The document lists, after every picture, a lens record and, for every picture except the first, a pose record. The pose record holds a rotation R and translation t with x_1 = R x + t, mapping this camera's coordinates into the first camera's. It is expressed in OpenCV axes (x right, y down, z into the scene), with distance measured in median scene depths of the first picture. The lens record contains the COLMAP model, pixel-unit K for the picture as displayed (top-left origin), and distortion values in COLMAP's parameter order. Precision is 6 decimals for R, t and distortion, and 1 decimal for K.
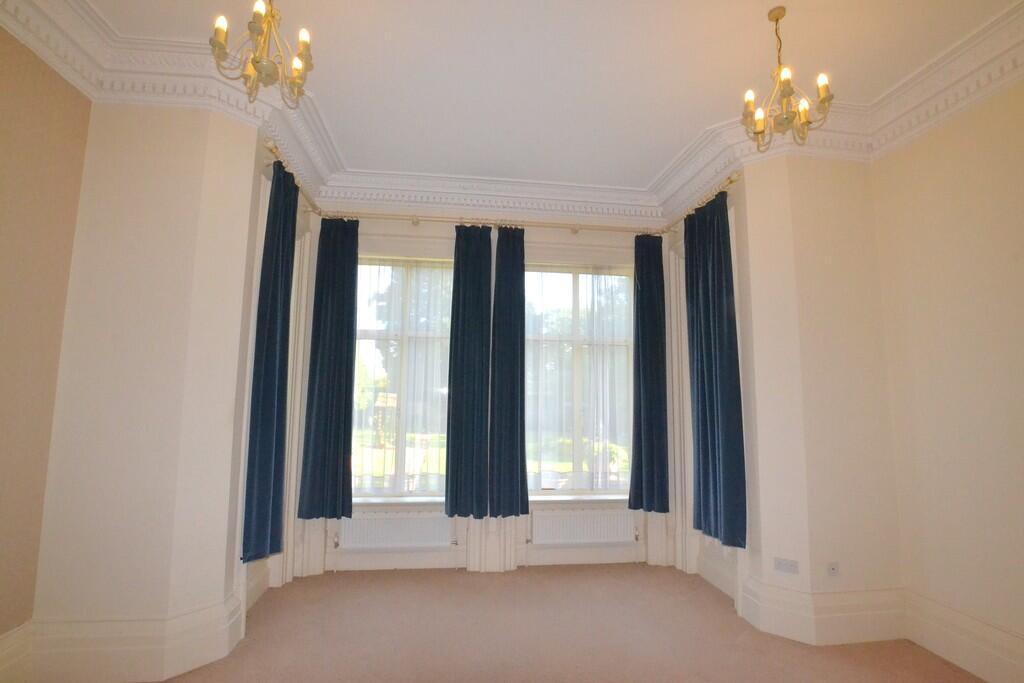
lens RADIAL K [[470.8, 0, 512.5], [0, 470.8, 344.6], [0, 0, 1]] dist [-0.035786, 0.000970]
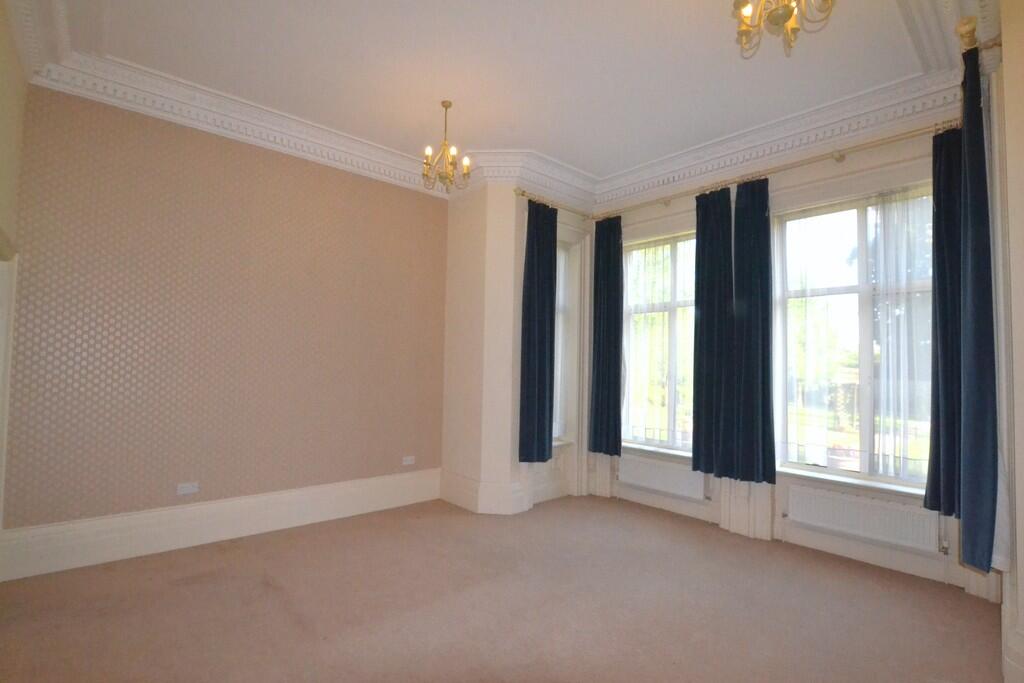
lens RADIAL K [[470.8, 0, 512.5], [0, 470.8, 344.6], [0, 0, 1]] dist [-0.035786, 0.000970]
pose [[0.570850, -0.031053, -0.820467, 0.488054], [0.086774, 0.995970, 0.022678, 0.013079], [0.816456, -0.084141, 0.571244, 0.057887]]
